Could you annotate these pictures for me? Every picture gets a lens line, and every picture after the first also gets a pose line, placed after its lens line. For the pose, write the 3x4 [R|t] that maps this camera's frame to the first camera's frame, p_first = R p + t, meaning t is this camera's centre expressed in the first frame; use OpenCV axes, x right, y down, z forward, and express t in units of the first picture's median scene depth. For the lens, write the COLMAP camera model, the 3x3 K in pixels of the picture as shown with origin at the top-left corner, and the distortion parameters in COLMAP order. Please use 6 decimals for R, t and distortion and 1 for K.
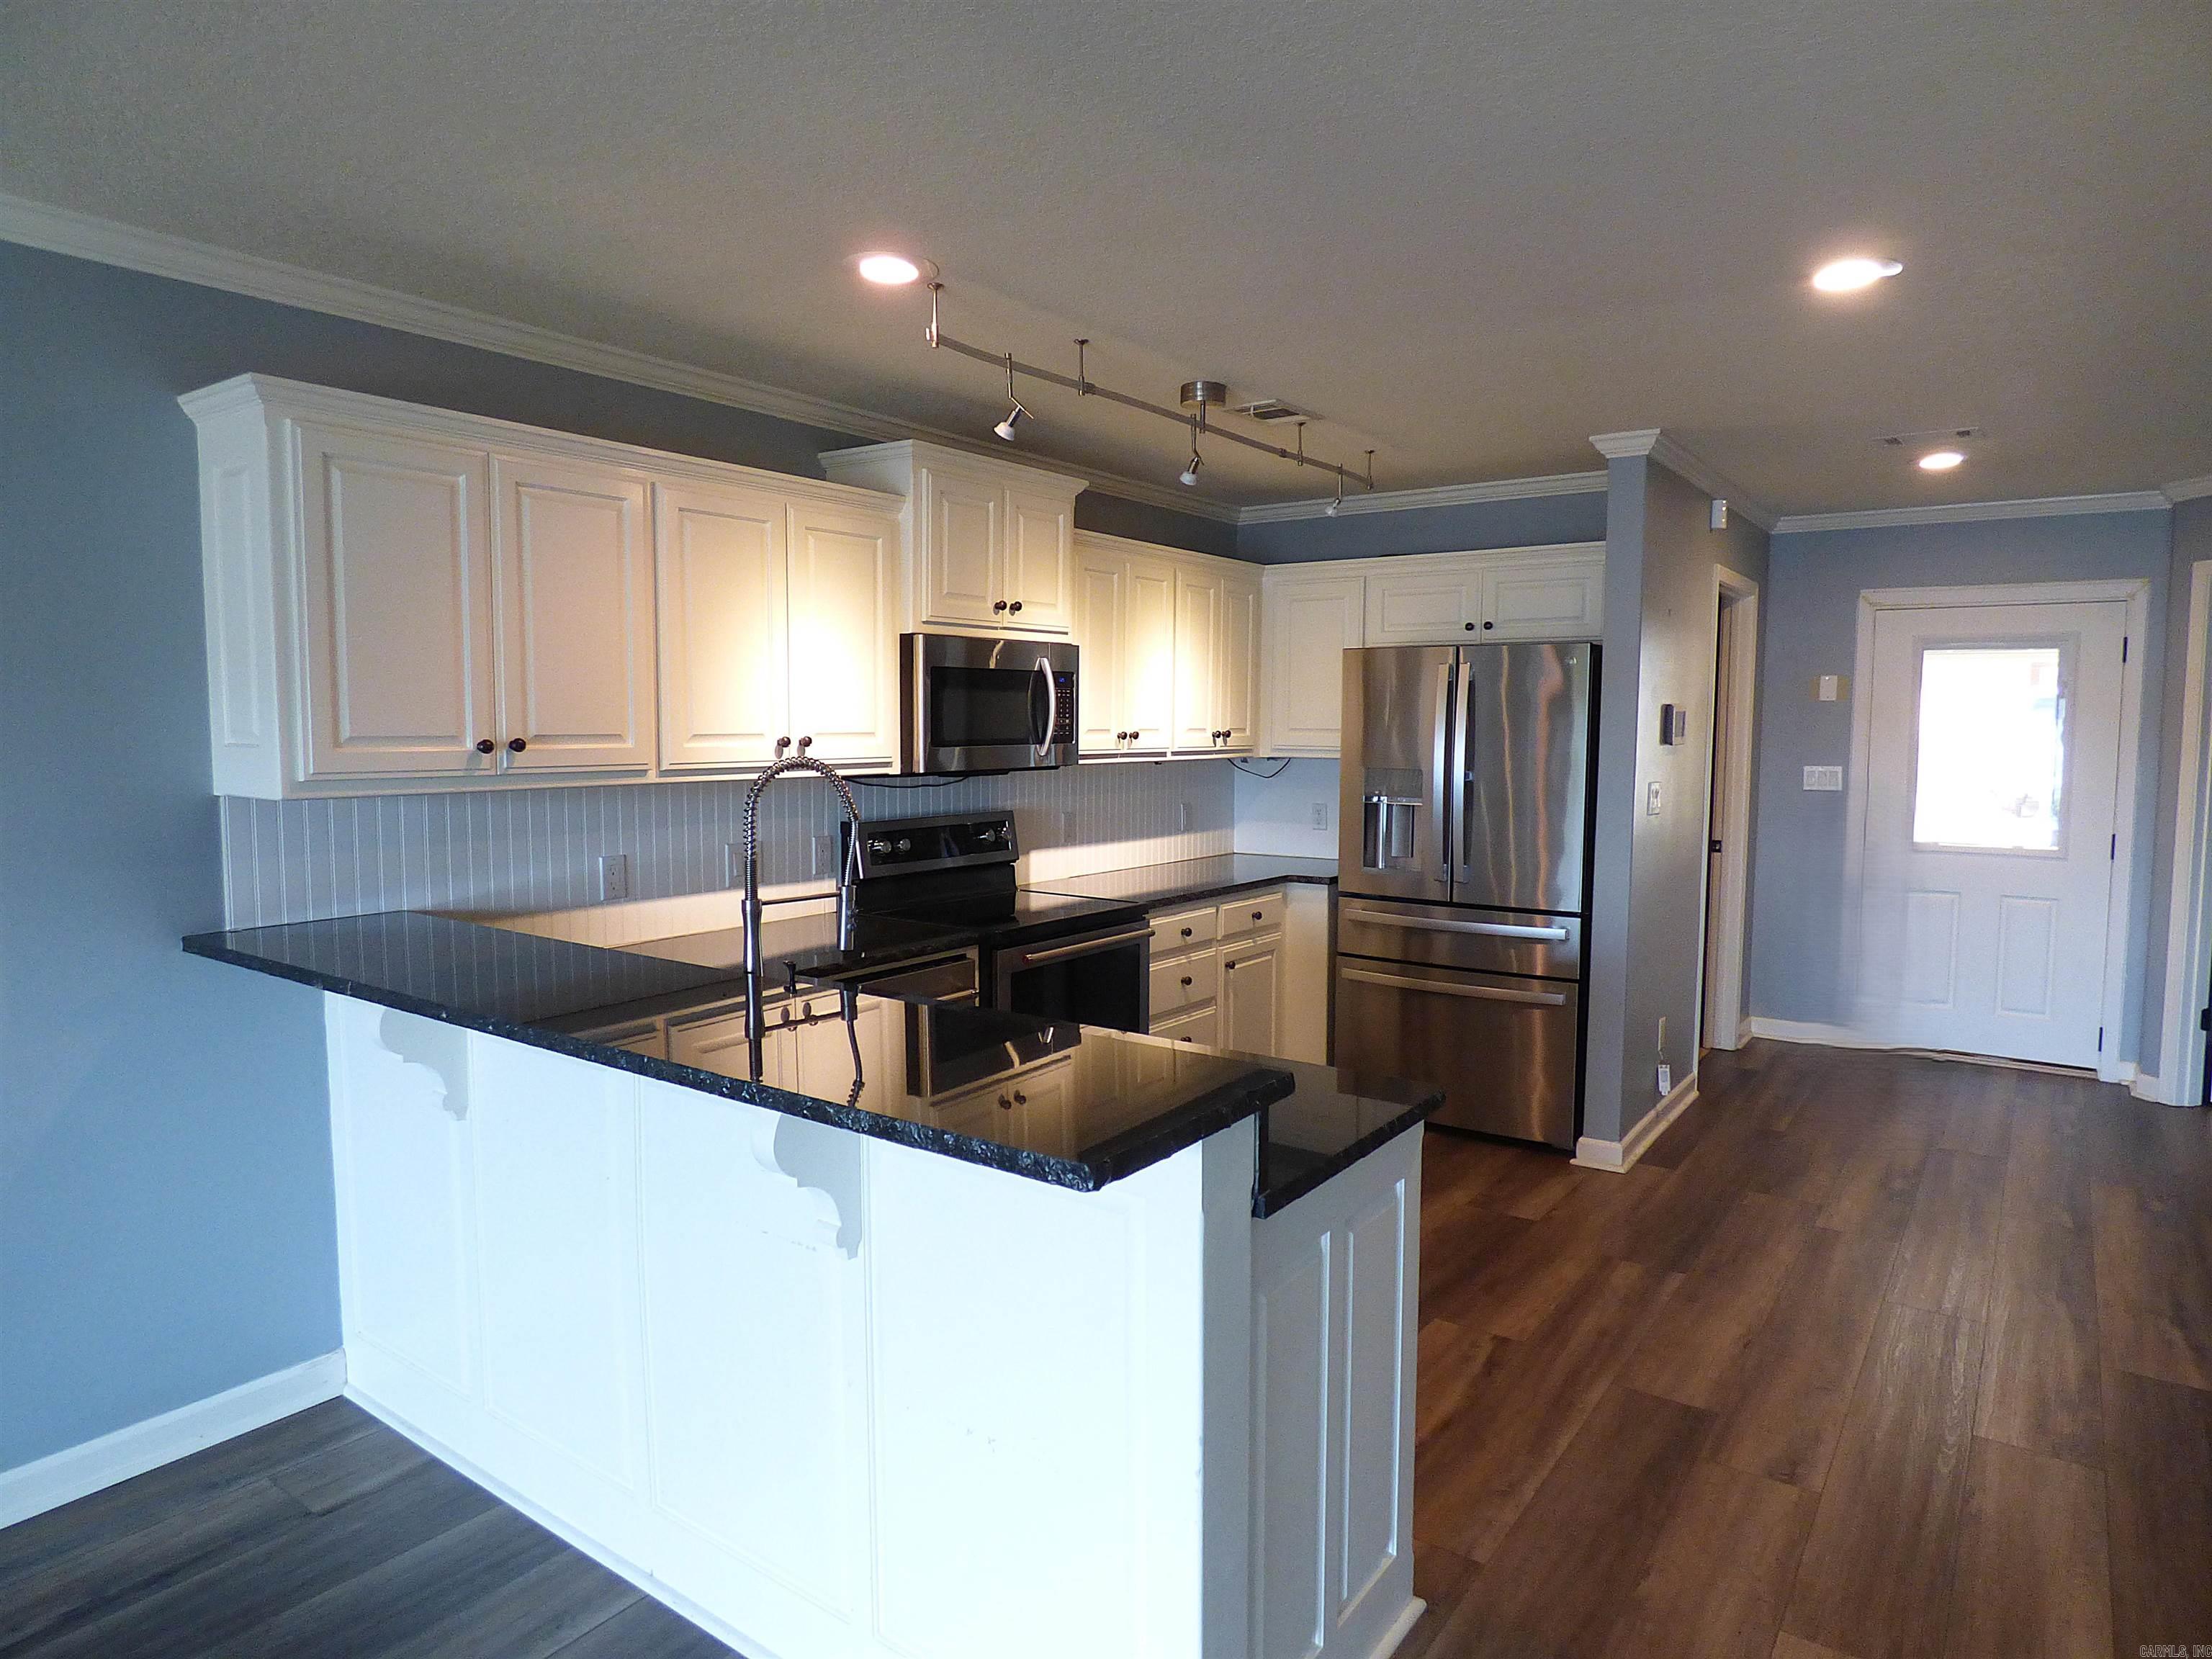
lens RADIAL K [[1322.1, 0, 1108.6], [0, 1322.1, 825.0], [0, 0, 1]] dist [-0.016351, 0.000886]
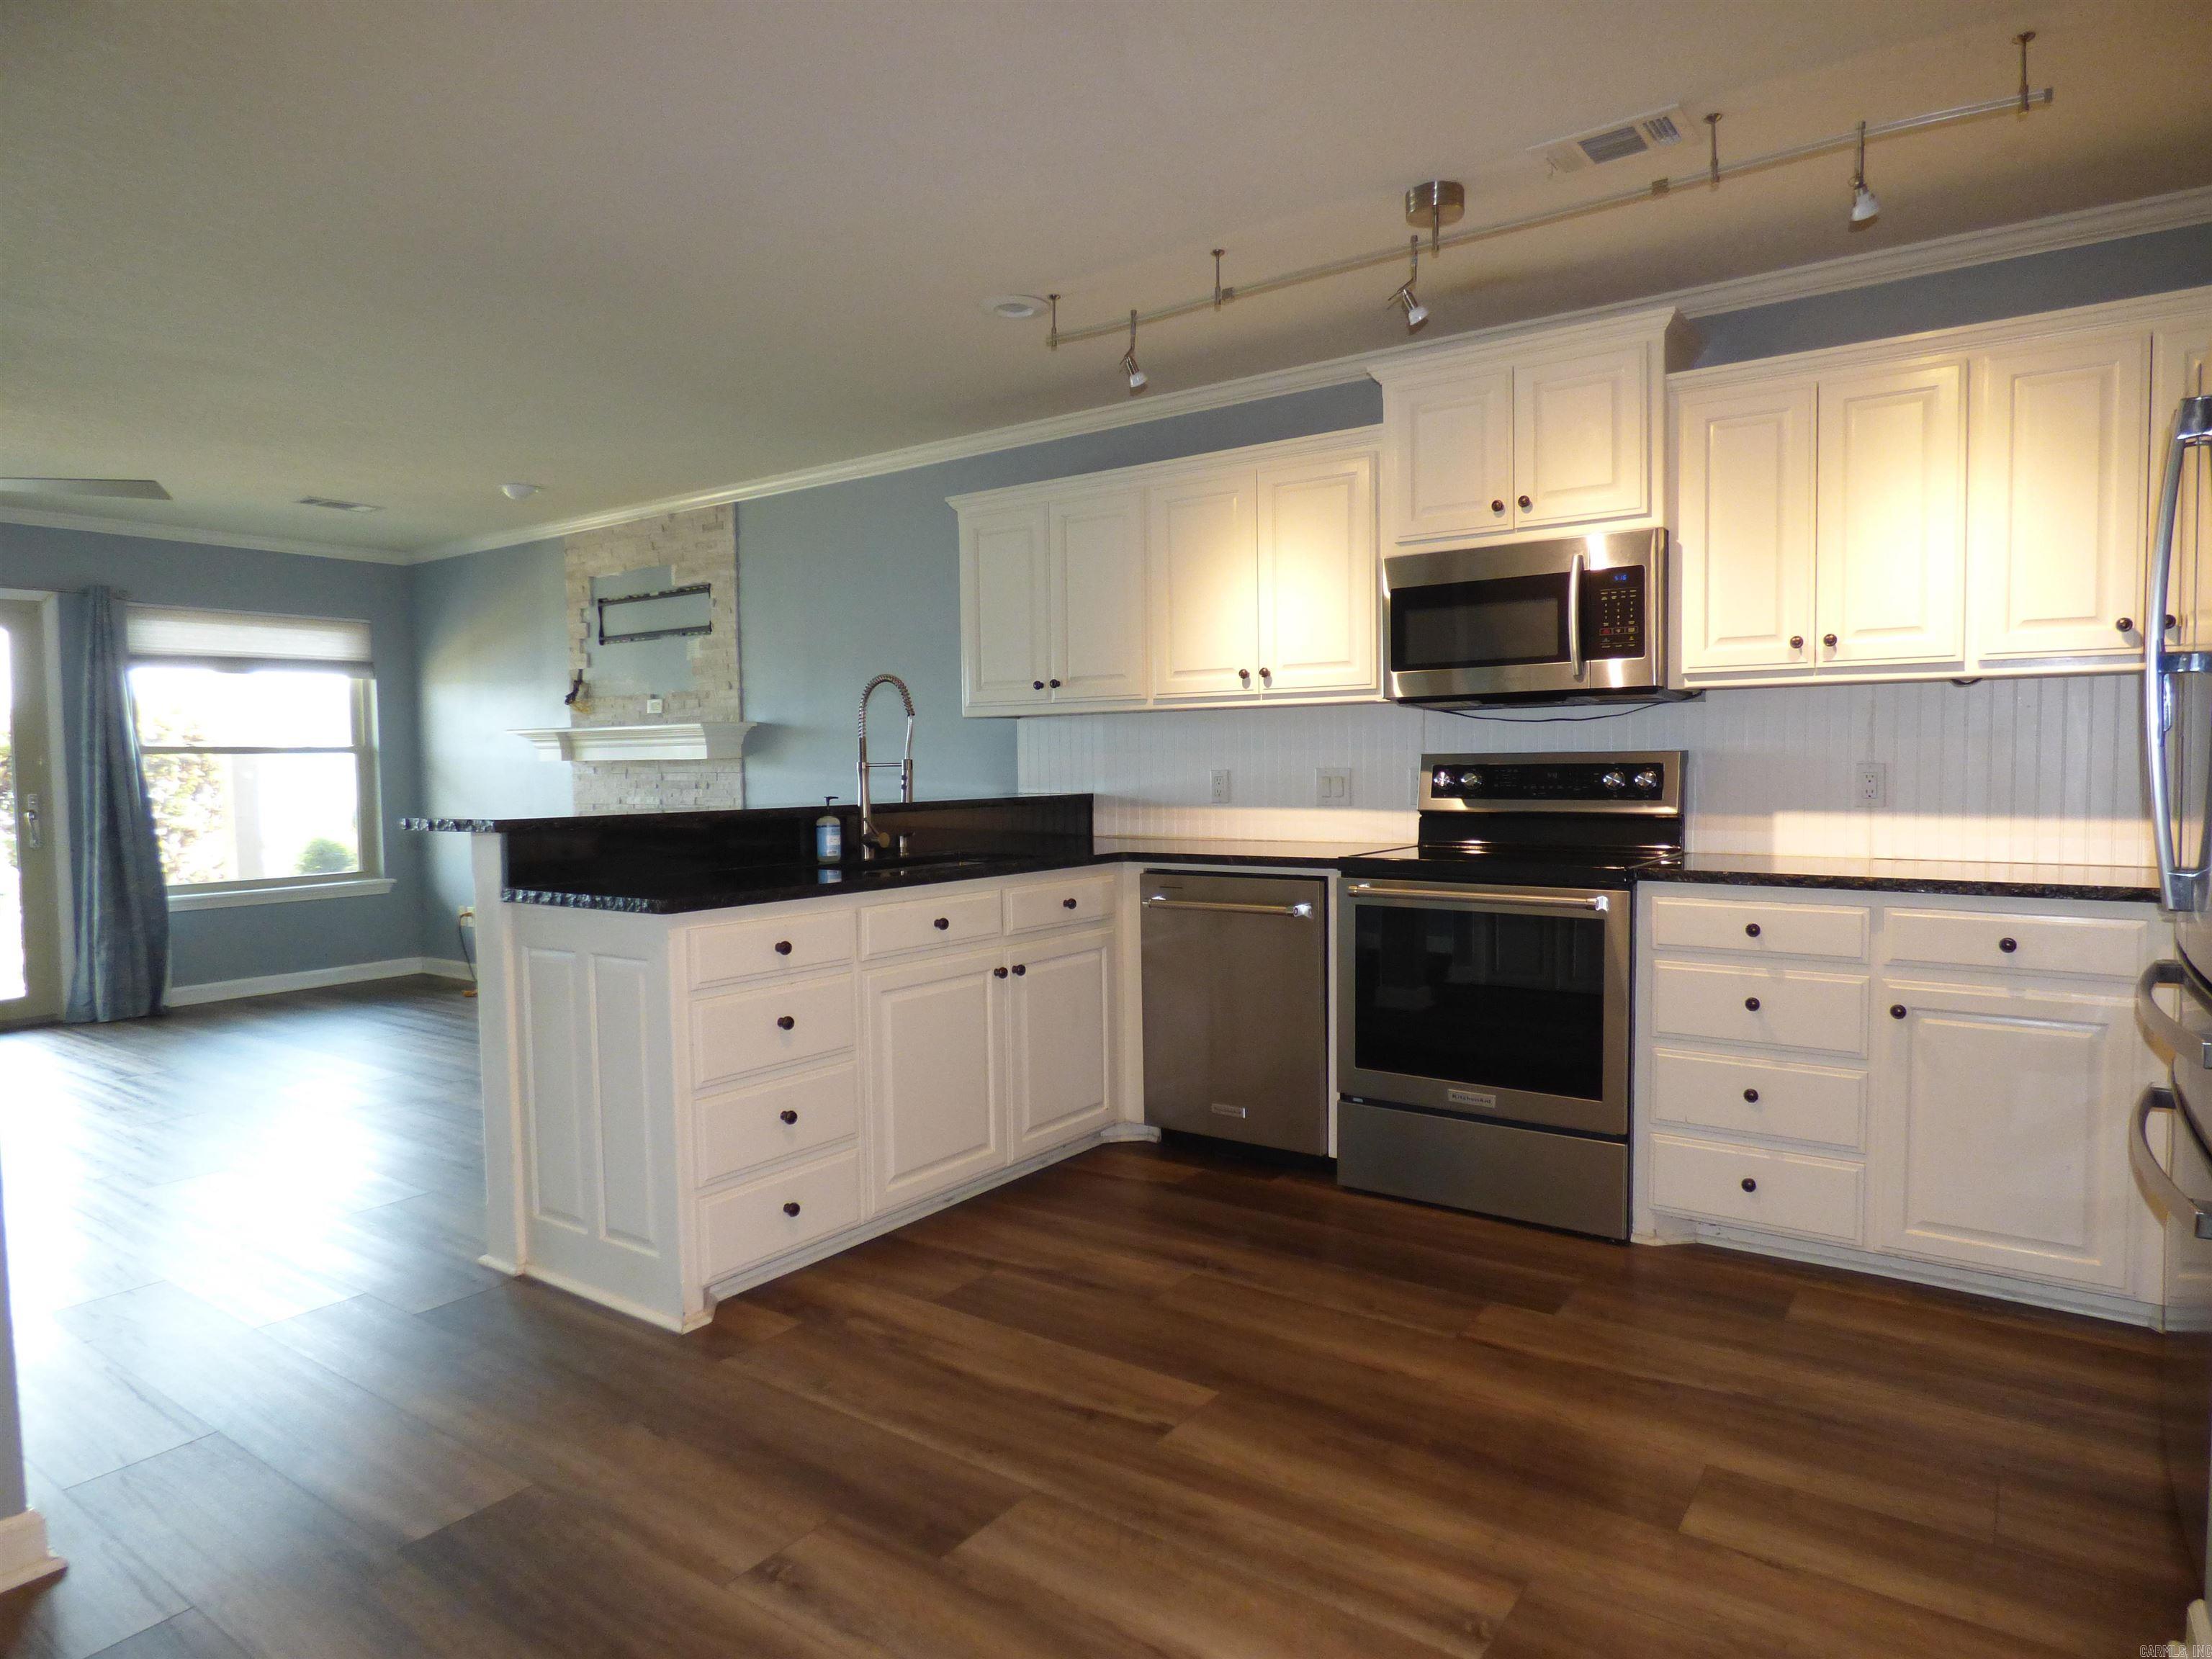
lens RADIAL K [[1322.1, 0, 1108.6], [0, 1322.1, 825.0], [0, 0, 1]] dist [-0.016351, 0.000886]
pose [[0.006083, 0.045262, -0.998957, 0.762076], [-0.066951, 0.996752, 0.044755, 0.021861], [0.997738, 0.066609, 0.009093, 0.712851]]
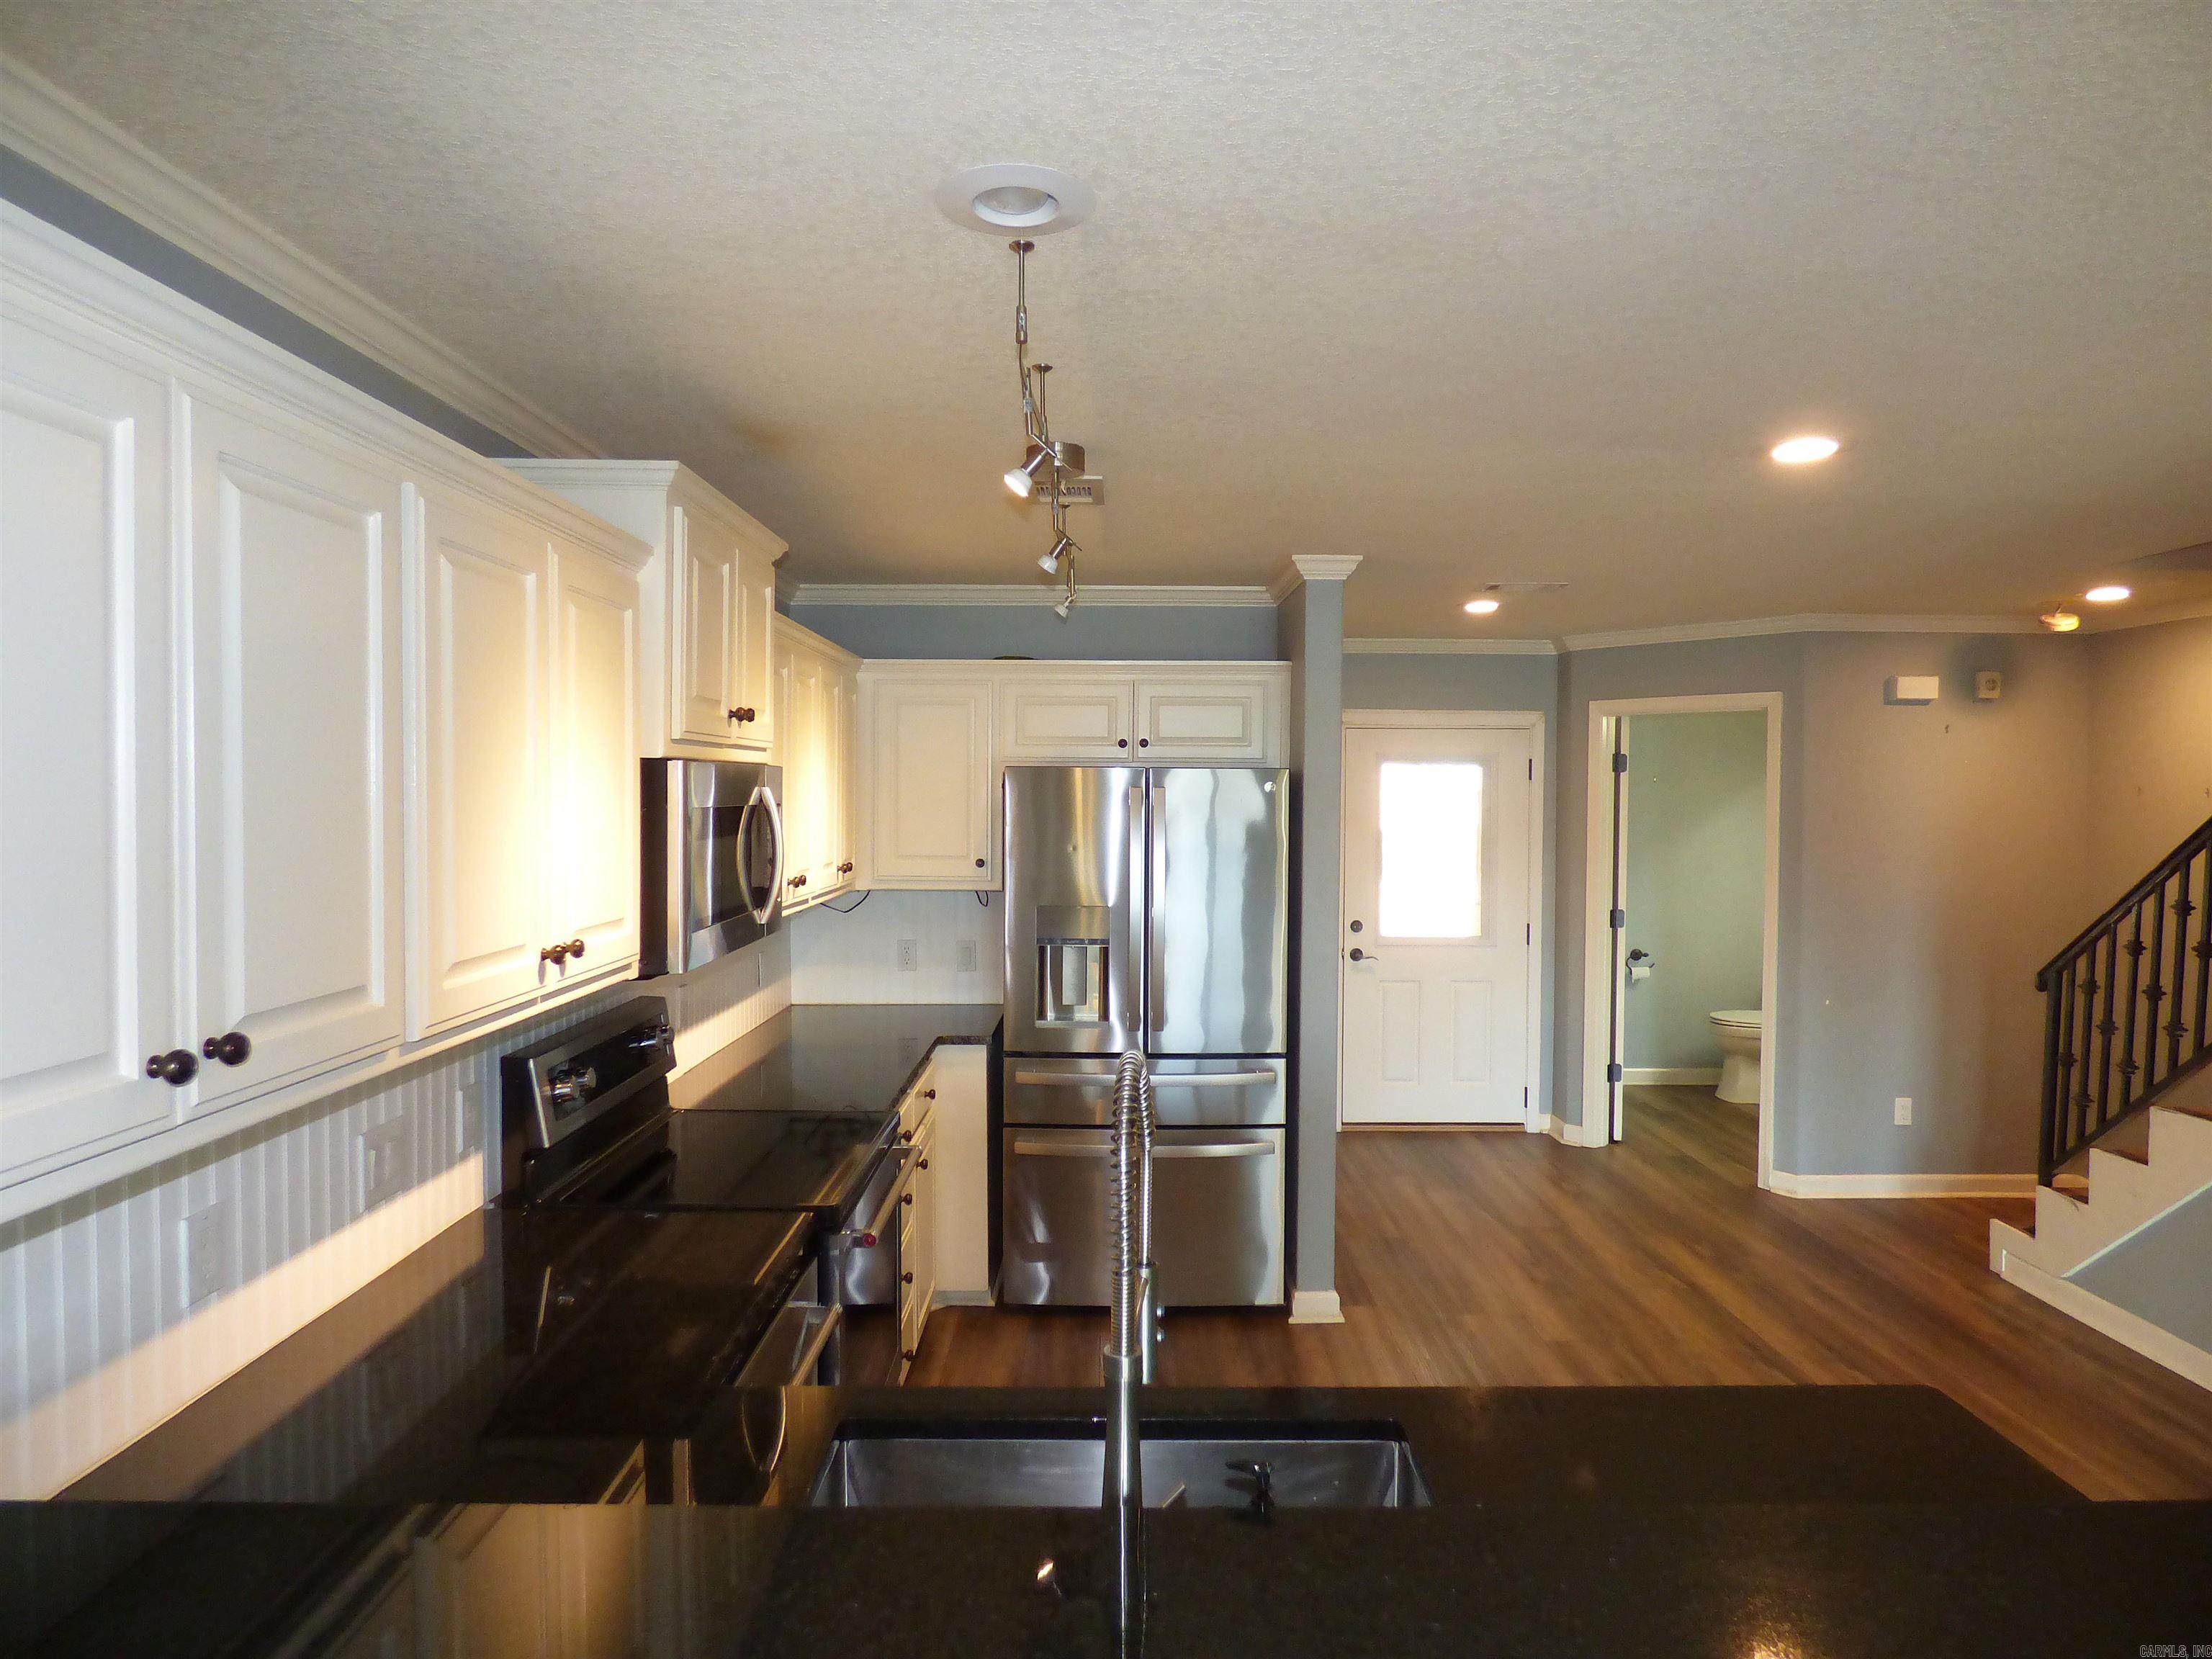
lens RADIAL K [[1322.1, 0, 1108.6], [0, 1322.1, 825.0], [0, 0, 1]] dist [-0.016351, 0.000886]
pose [[0.807803, -0.015366, 0.589252, -0.314314], [0.045341, 0.998318, -0.036124, -0.071670], [-0.587706, 0.055898, 0.807141, 0.319961]]
